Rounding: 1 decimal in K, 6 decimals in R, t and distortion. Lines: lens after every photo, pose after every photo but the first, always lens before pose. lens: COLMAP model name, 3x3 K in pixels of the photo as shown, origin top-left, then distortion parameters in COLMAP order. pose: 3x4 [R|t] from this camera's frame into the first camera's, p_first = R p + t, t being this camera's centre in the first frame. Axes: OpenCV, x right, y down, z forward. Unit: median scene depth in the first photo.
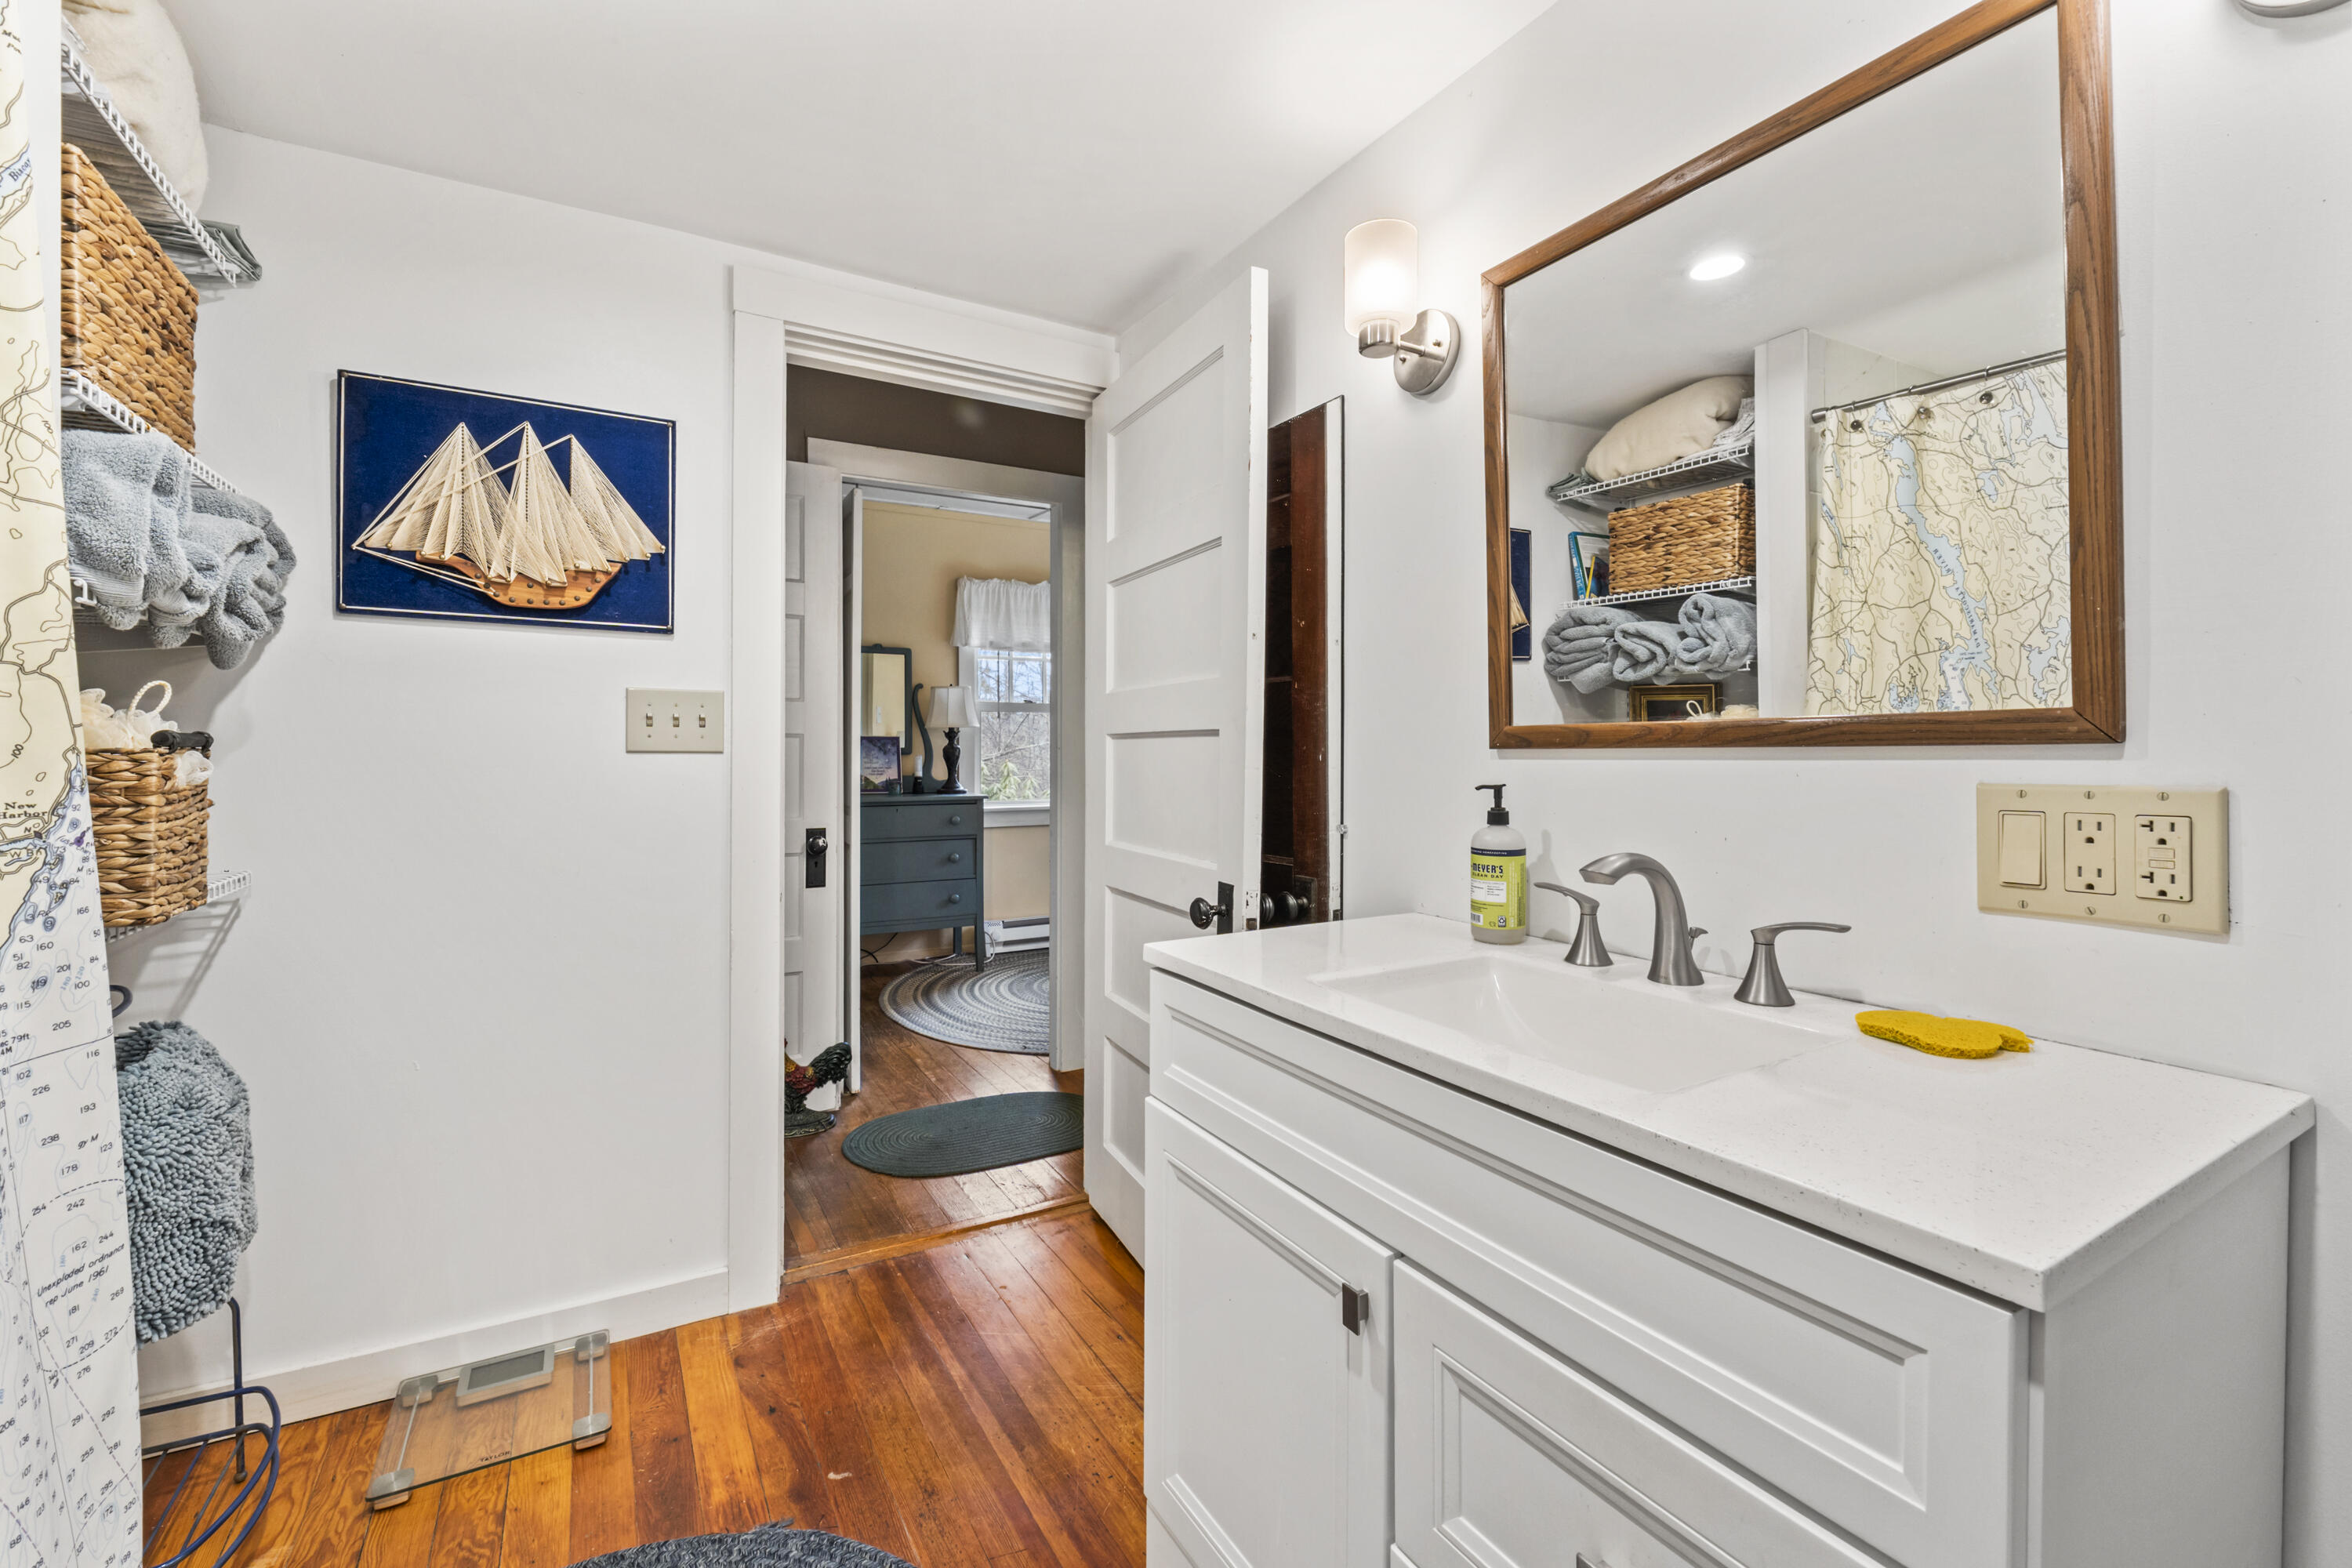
lens RADIAL K [[994.2, 0, 1171.2], [0, 994.2, 773.3], [0, 0, 1]] dist [-0.000788, -0.000017]
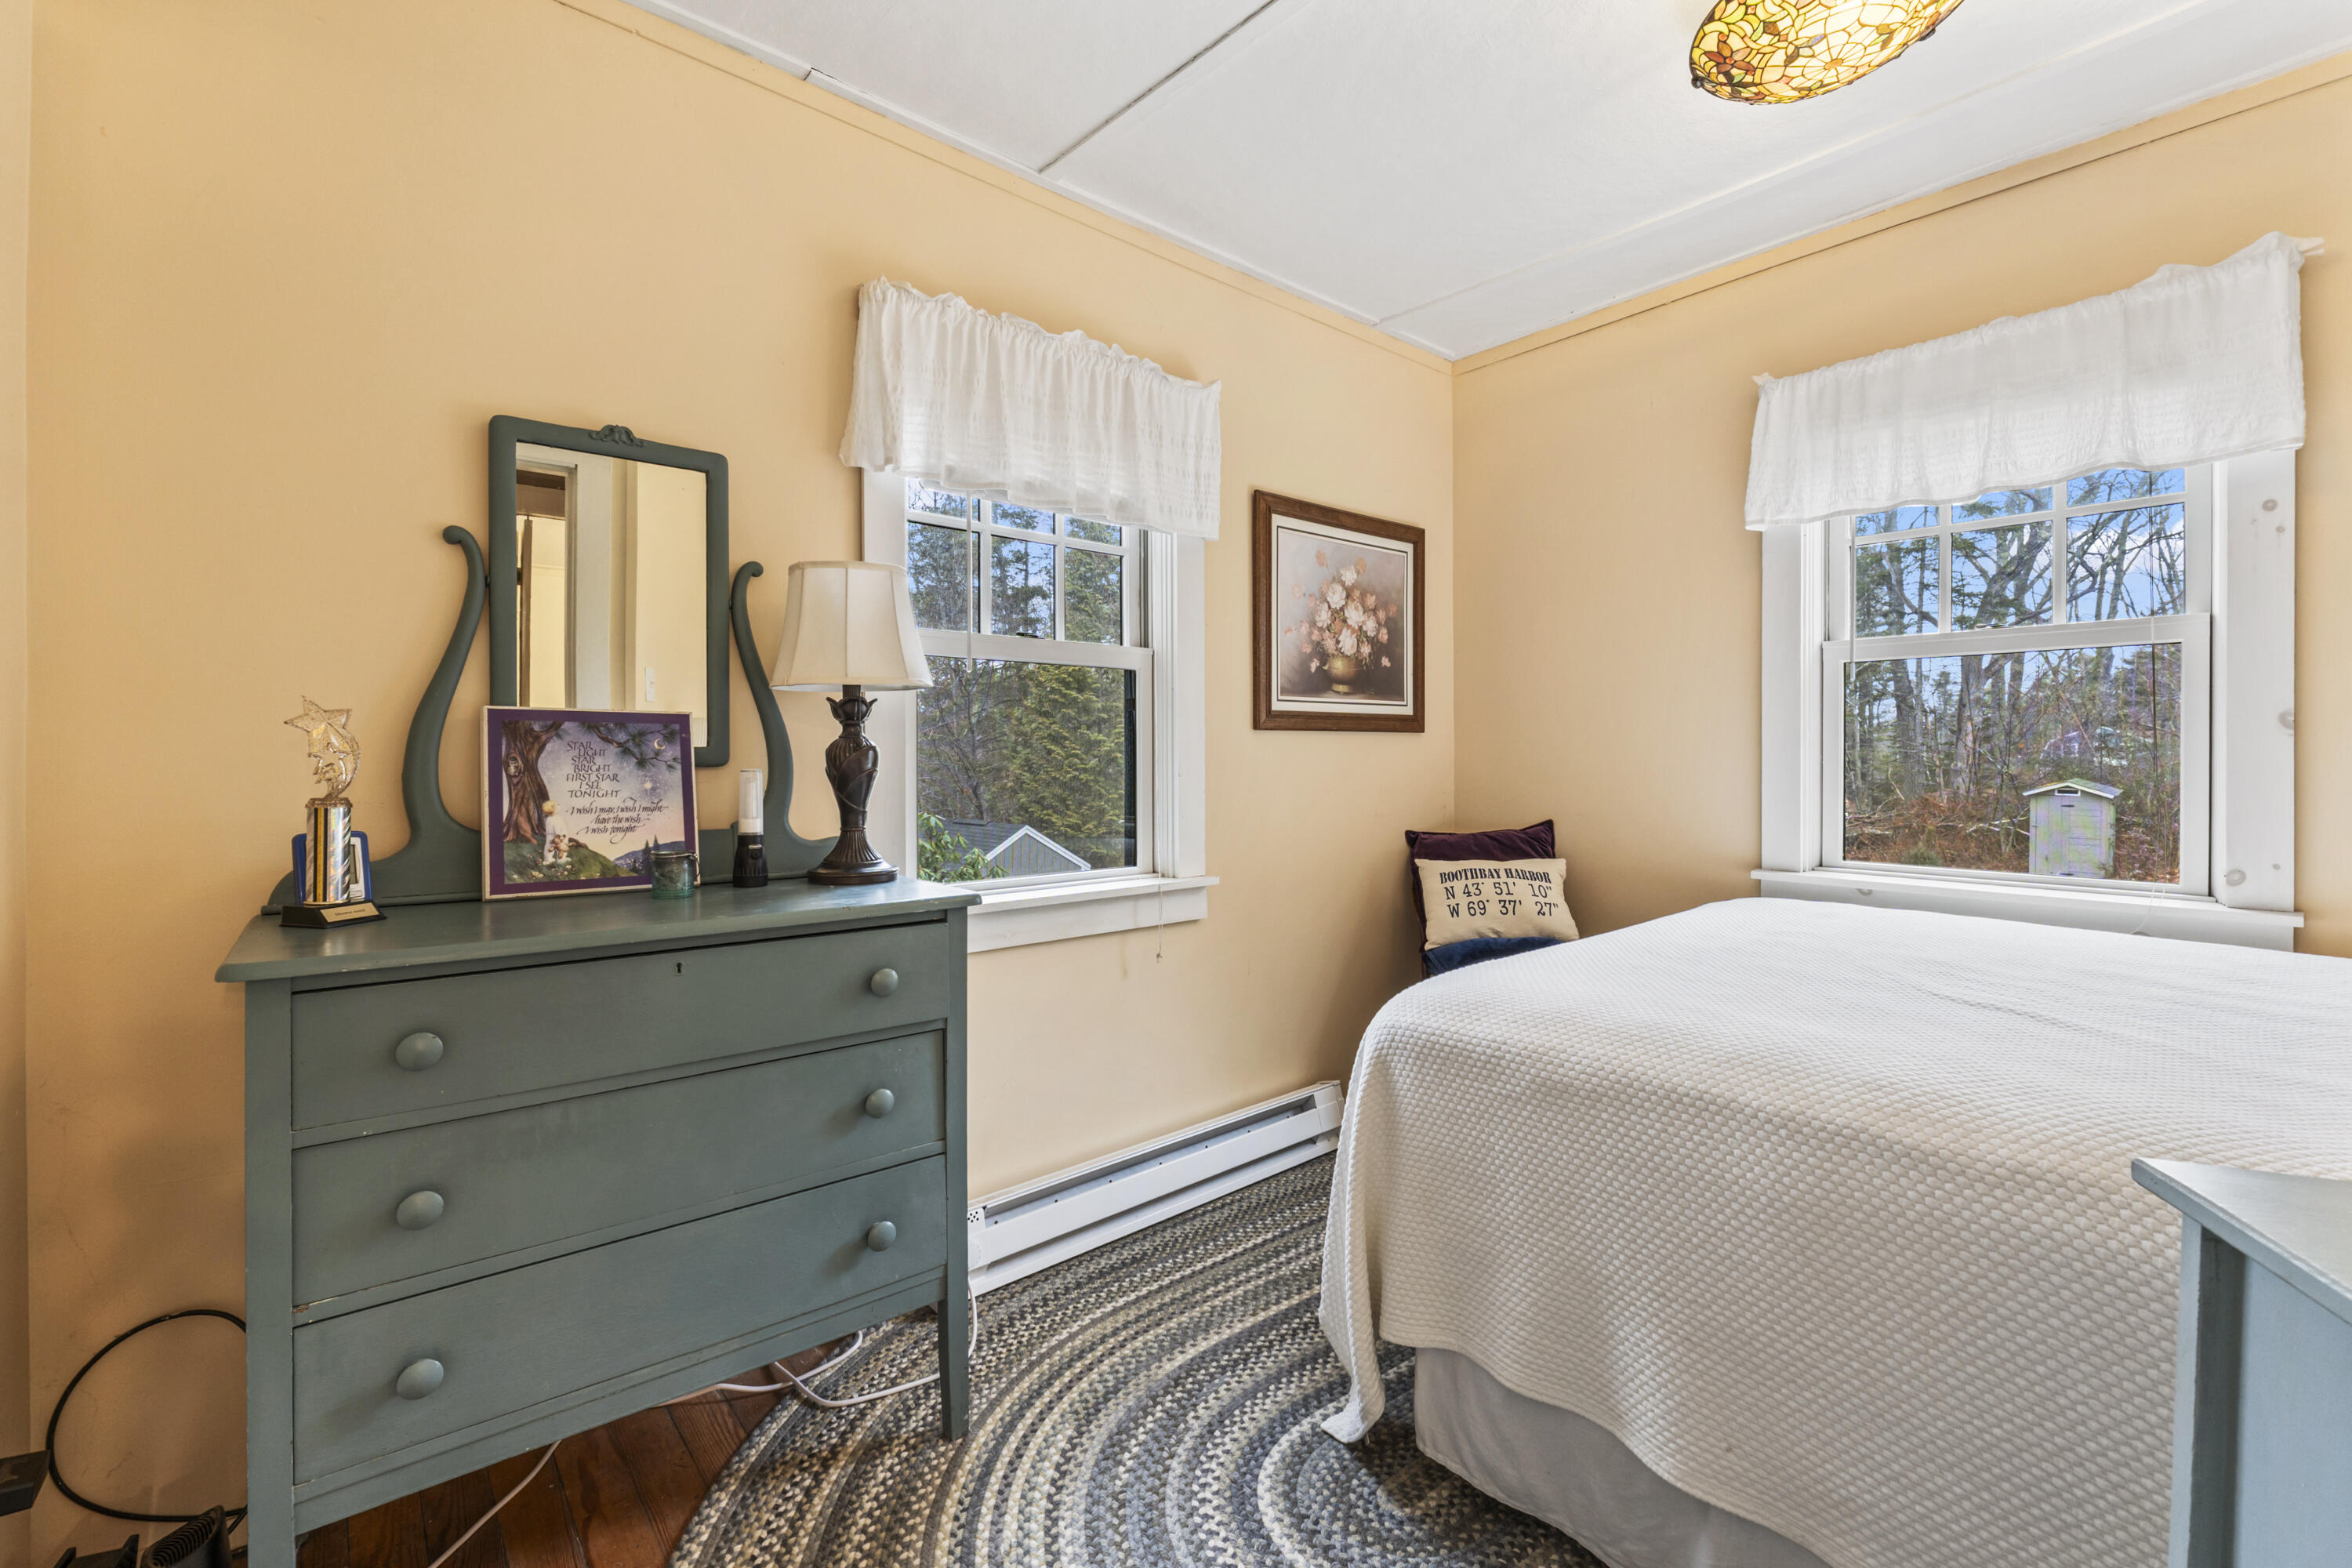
lens RADIAL K [[994.2, 0, 1185.8], [0, 994.2, 767.5], [0, 0, 1]] dist [-0.000788, -0.000017]
pose [[0.980819, 0.001442, 0.194916, -0.174444], [-0.002050, 0.999994, 0.002917, -0.019797], [-0.194910, -0.003261, 0.980816, 0.638909]]
